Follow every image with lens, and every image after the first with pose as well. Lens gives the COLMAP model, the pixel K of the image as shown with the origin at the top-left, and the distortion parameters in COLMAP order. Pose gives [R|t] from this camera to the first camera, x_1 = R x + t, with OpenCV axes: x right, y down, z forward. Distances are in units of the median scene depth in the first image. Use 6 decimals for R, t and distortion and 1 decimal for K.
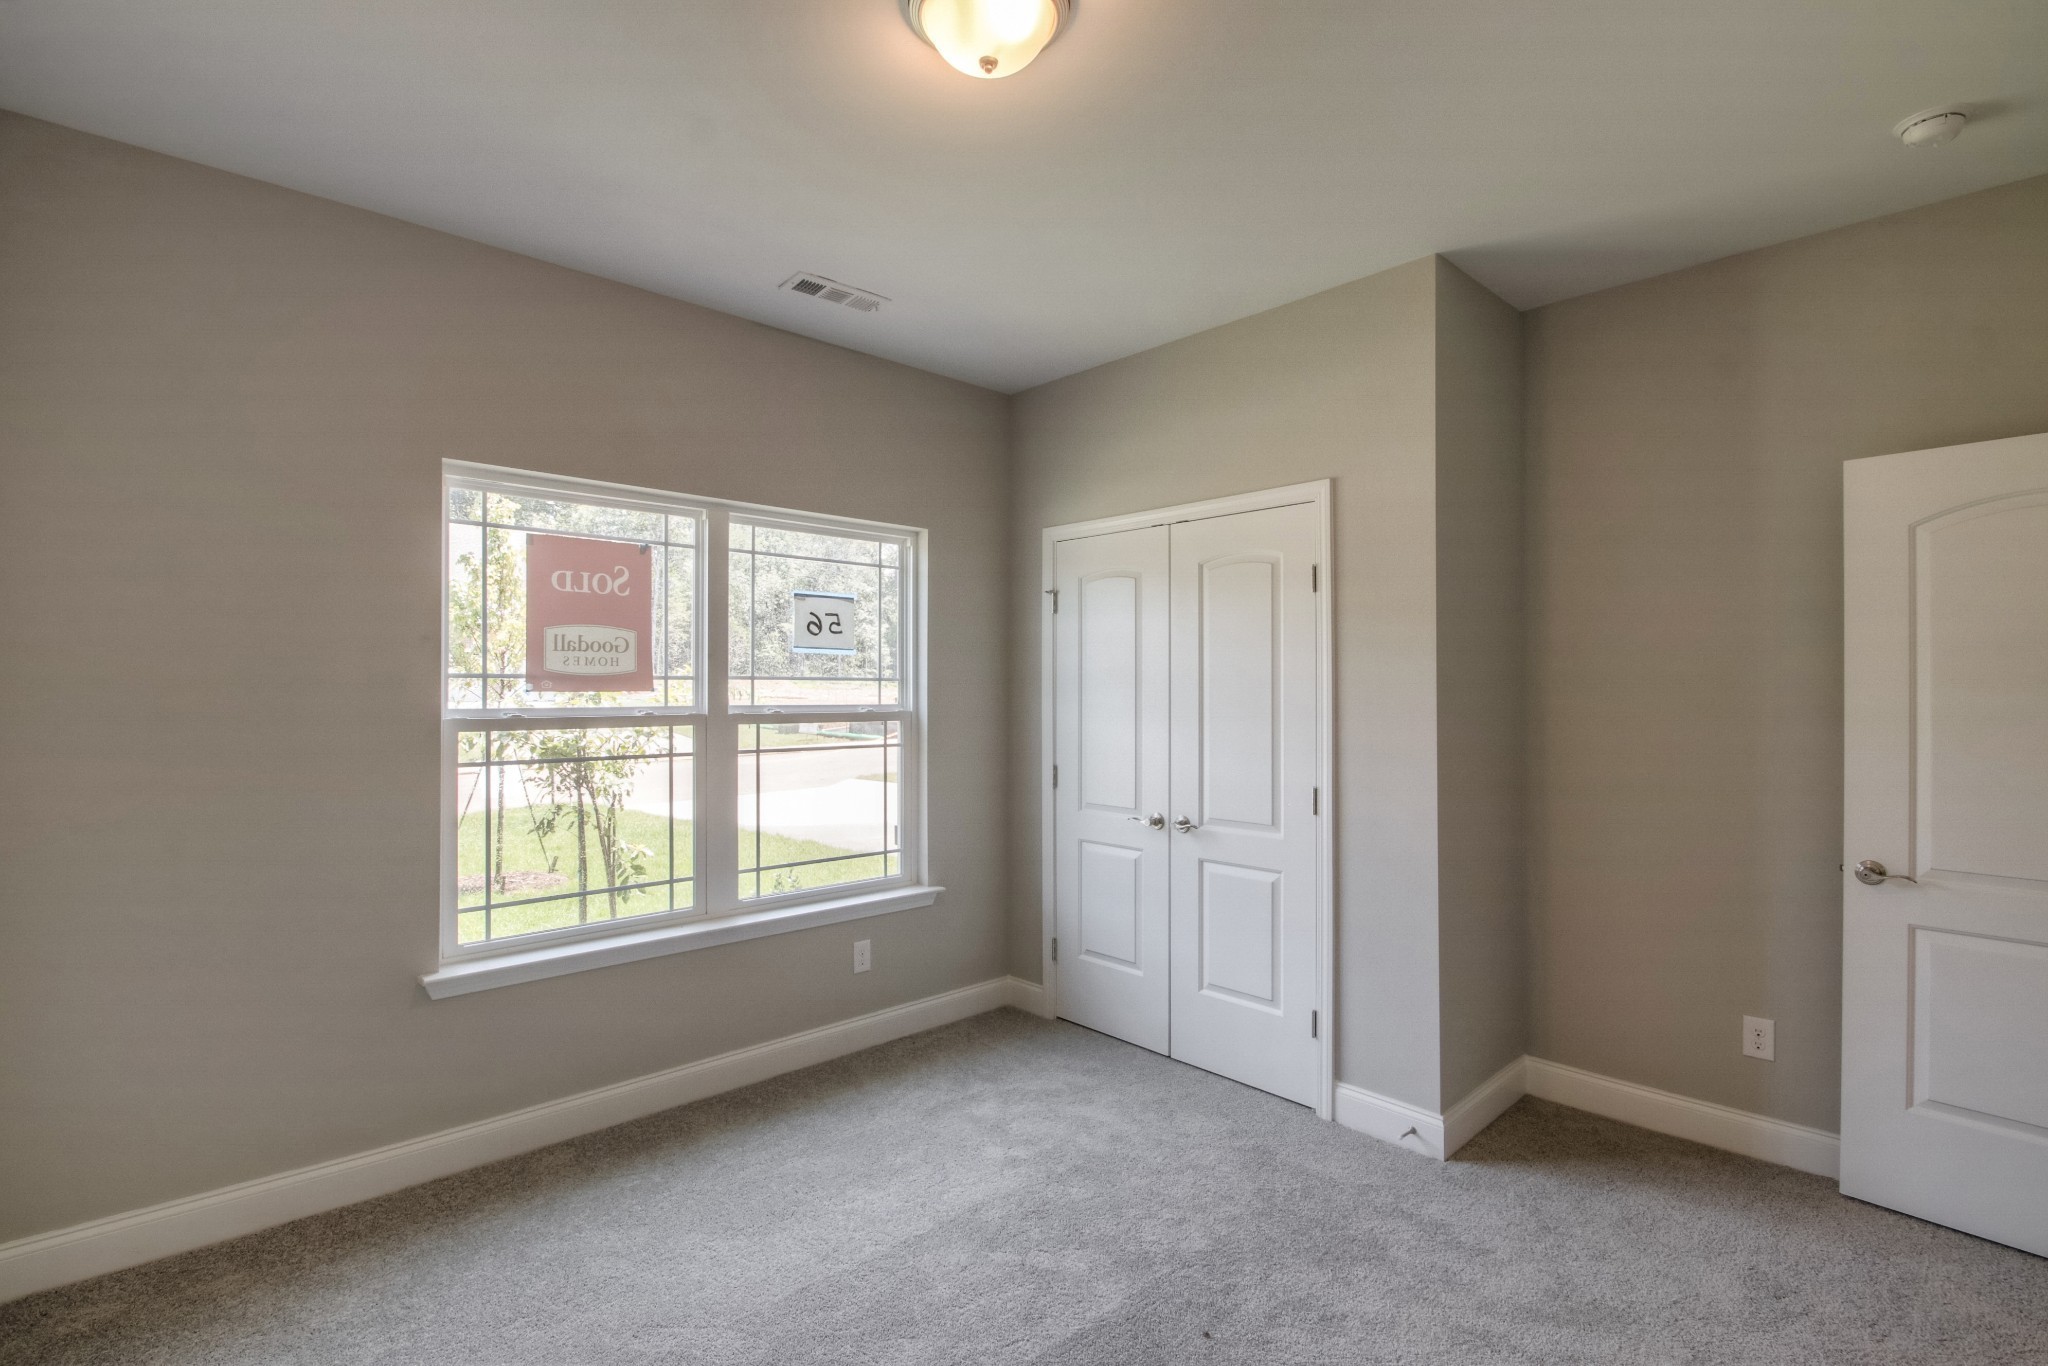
lens RADIAL K [[955.3, 0, 1003.8], [0, 955.3, 683.0], [0, 0, 1]] dist [0.006445, -0.011397]
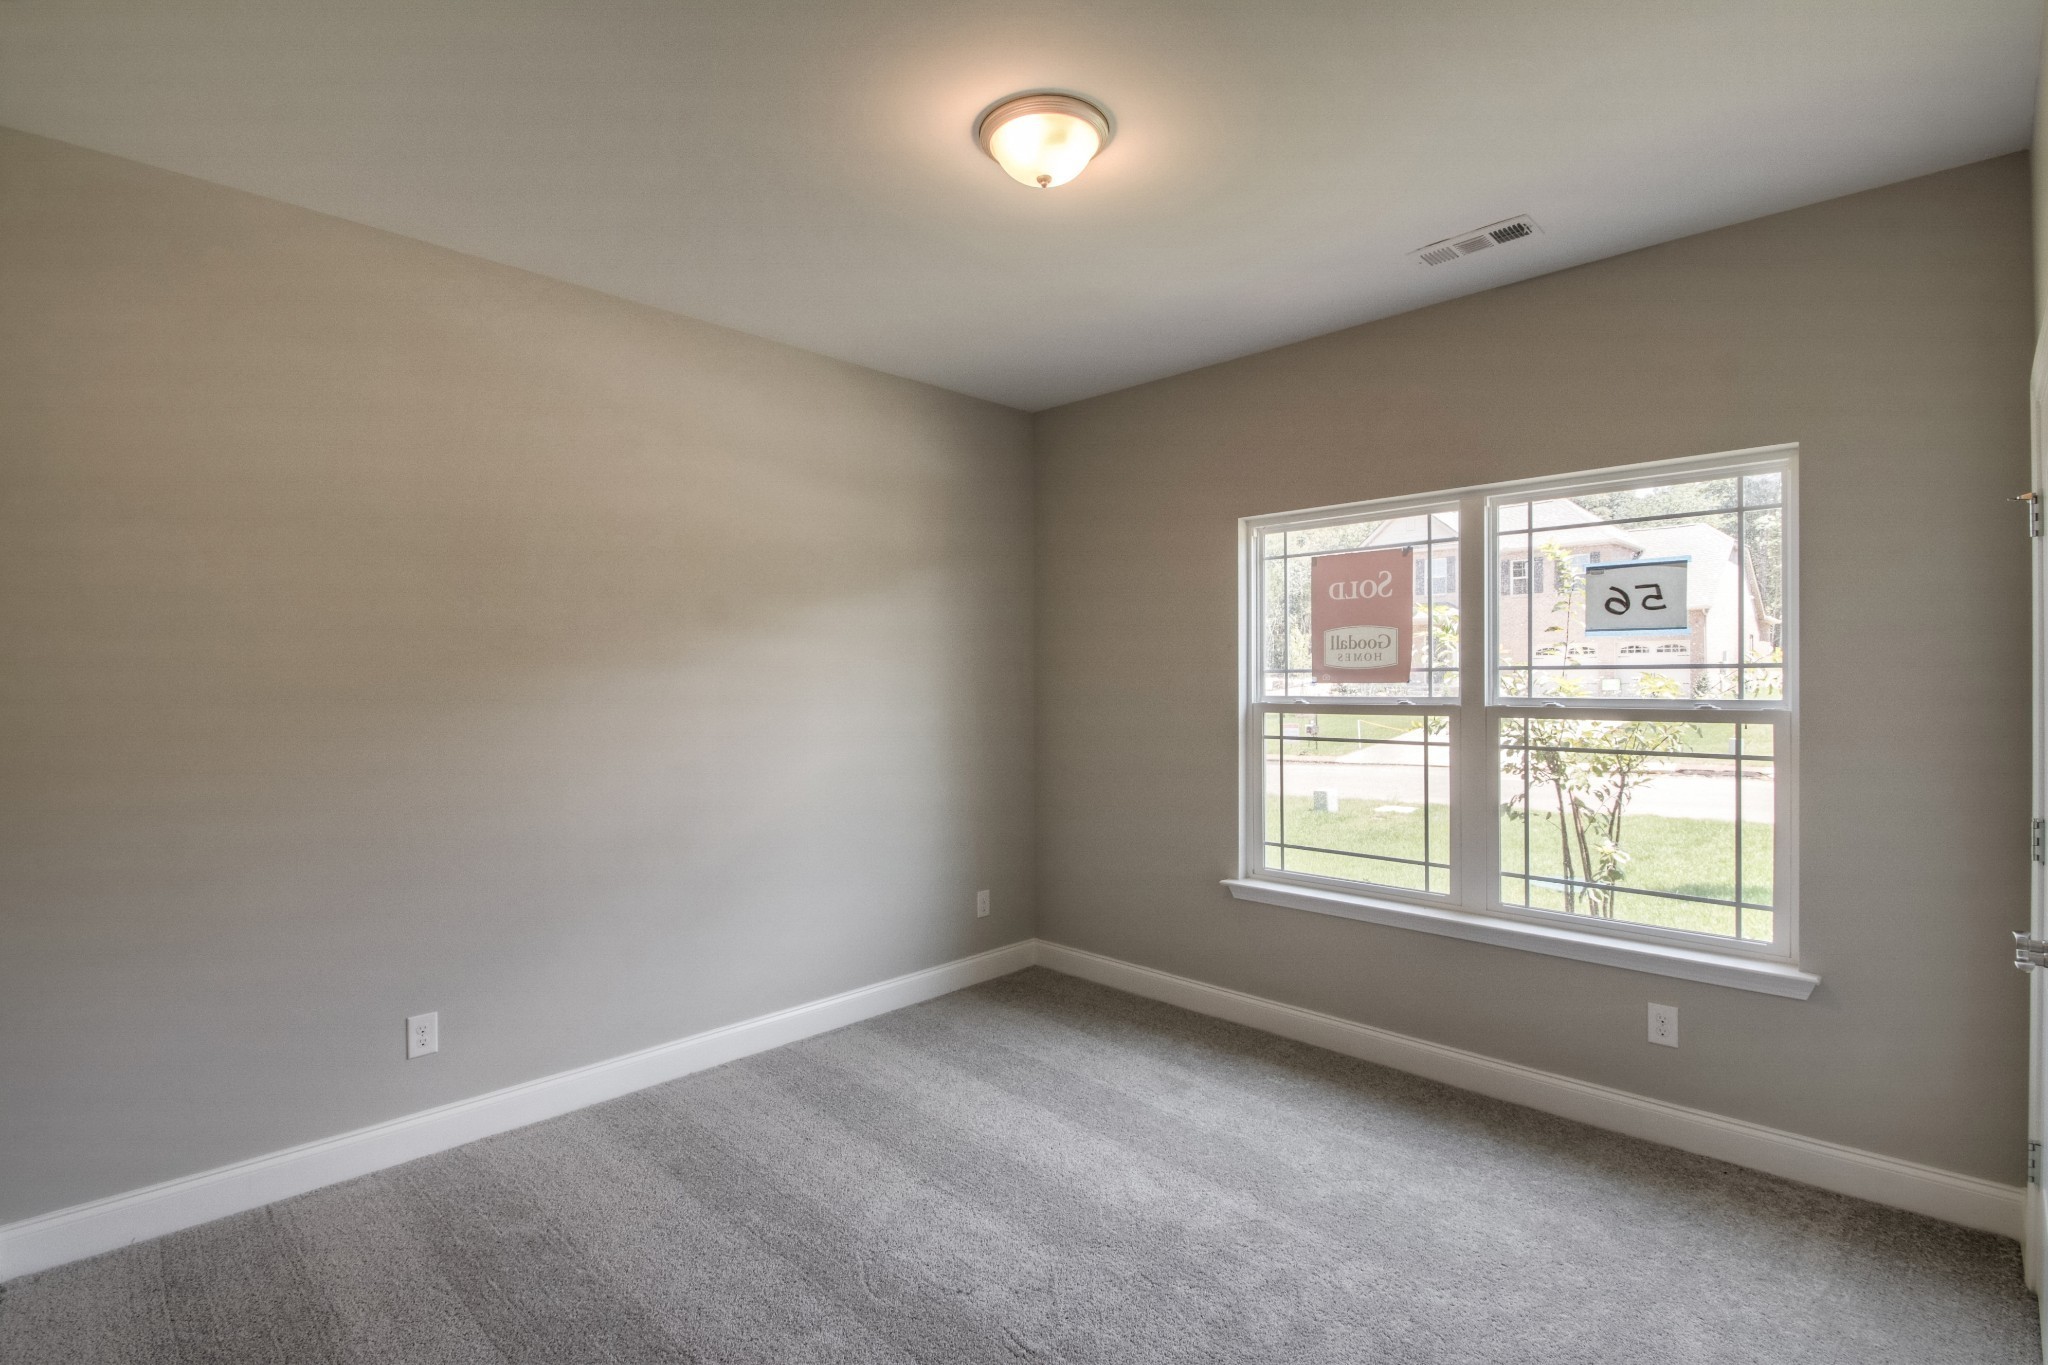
lens RADIAL K [[955.3, 0, 1003.8], [0, 955.3, 682.5], [0, 0, 1]] dist [0.006445, -0.011397]
pose [[0.043244, 0.000700, -0.999064, 0.694456], [0.010860, 0.999940, 0.001171, 0.002251], [0.999006, -0.010900, 0.043233, 0.503106]]
